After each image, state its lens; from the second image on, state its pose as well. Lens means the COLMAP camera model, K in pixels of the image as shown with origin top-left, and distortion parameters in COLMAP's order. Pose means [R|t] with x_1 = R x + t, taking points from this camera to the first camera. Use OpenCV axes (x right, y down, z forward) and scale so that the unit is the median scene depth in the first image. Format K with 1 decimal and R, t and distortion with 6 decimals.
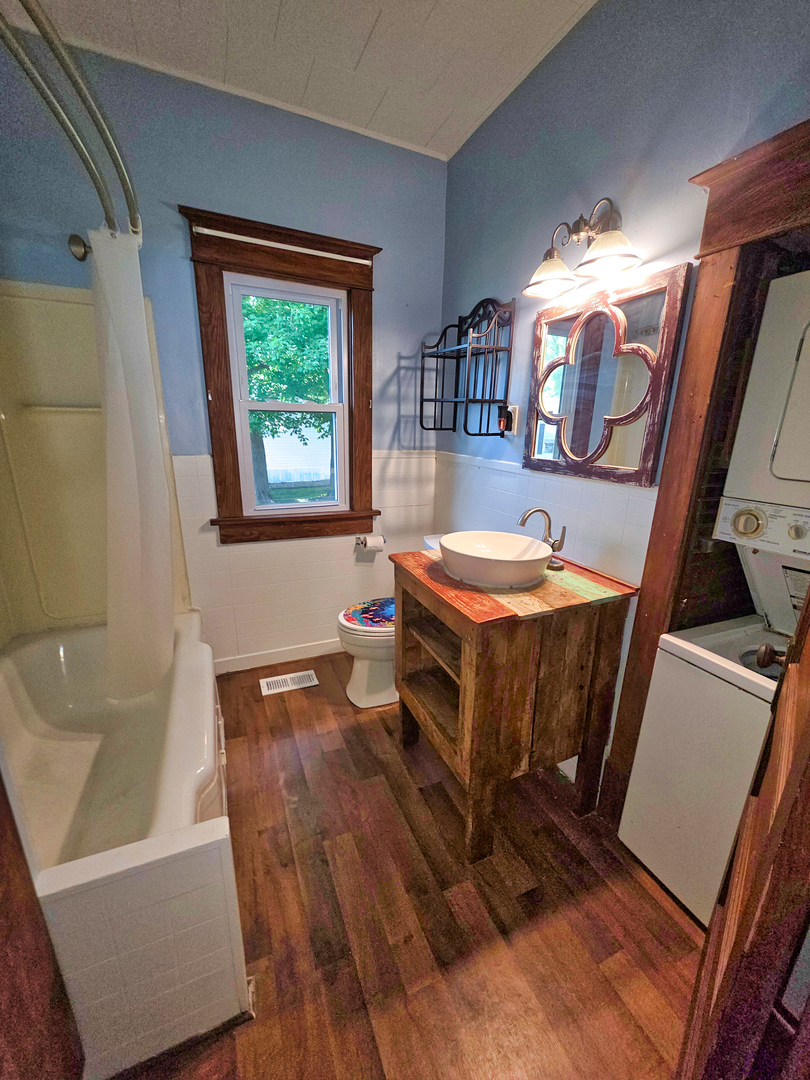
lens RADIAL K [[428.9, 0, 406.2], [0, 428.9, 547.4], [0, 0, 1]] dist [0.000789, -0.000186]
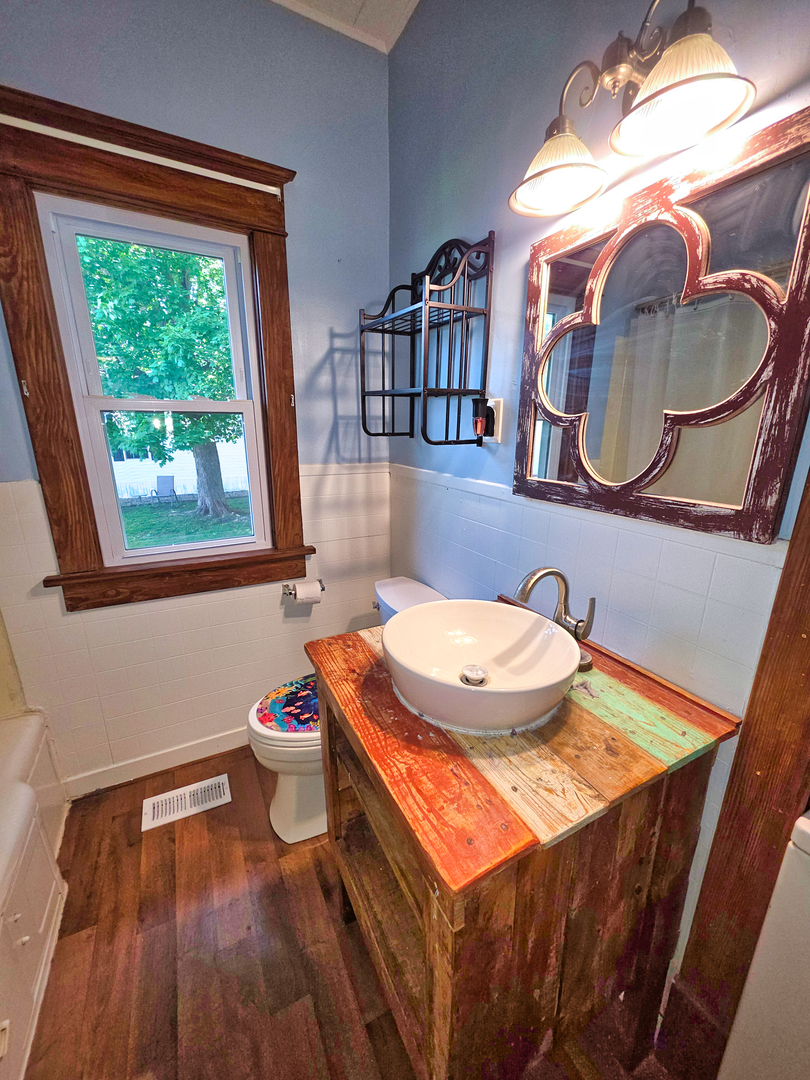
lens RADIAL K [[428.9, 0, 406.2], [0, 428.9, 547.4], [0, 0, 1]] dist [0.000789, -0.000186]
pose [[0.997451, -0.033080, 0.063226, 0.065696], [0.033327, 0.999440, -0.002854, -0.107381], [-0.063096, 0.004954, 0.997995, 0.363256]]
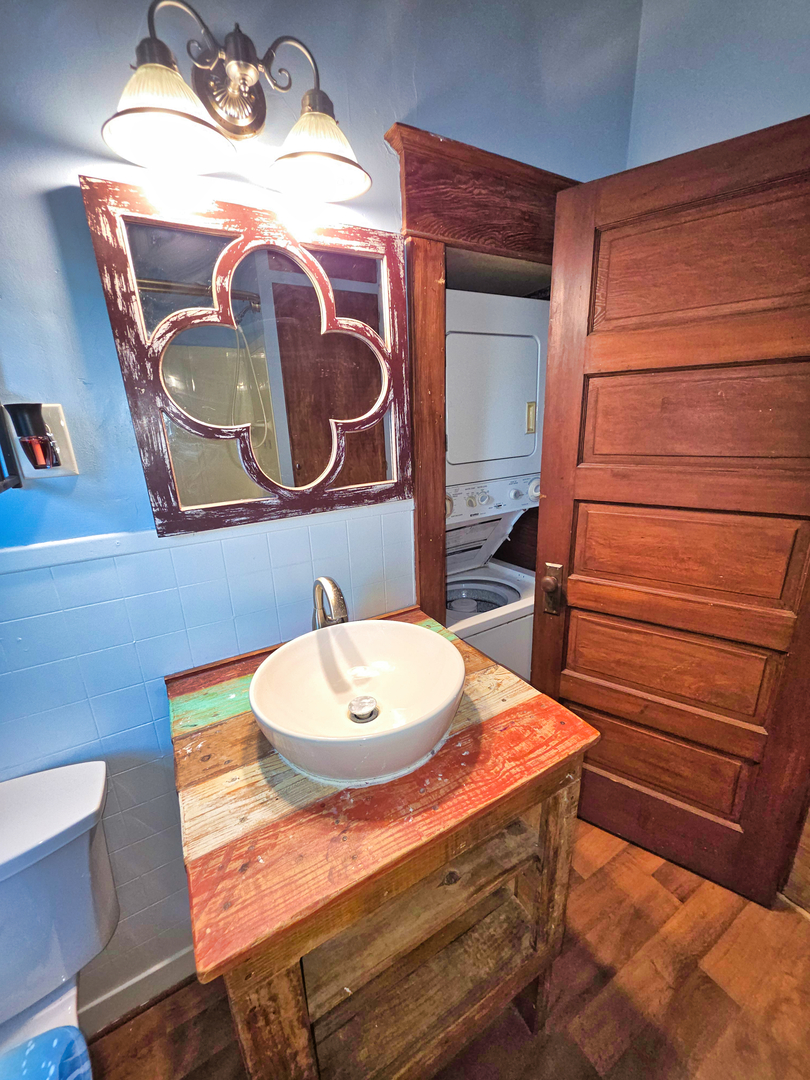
lens RADIAL K [[428.9, 0, 406.2], [0, 428.9, 547.4], [0, 0, 1]] dist [0.000789, -0.000186]
pose [[-0.117955, -0.311750, 0.942814, -0.210444], [0.310235, 0.890349, 0.333215, -0.248919], [-0.943314, 0.331799, -0.008306, 0.757745]]
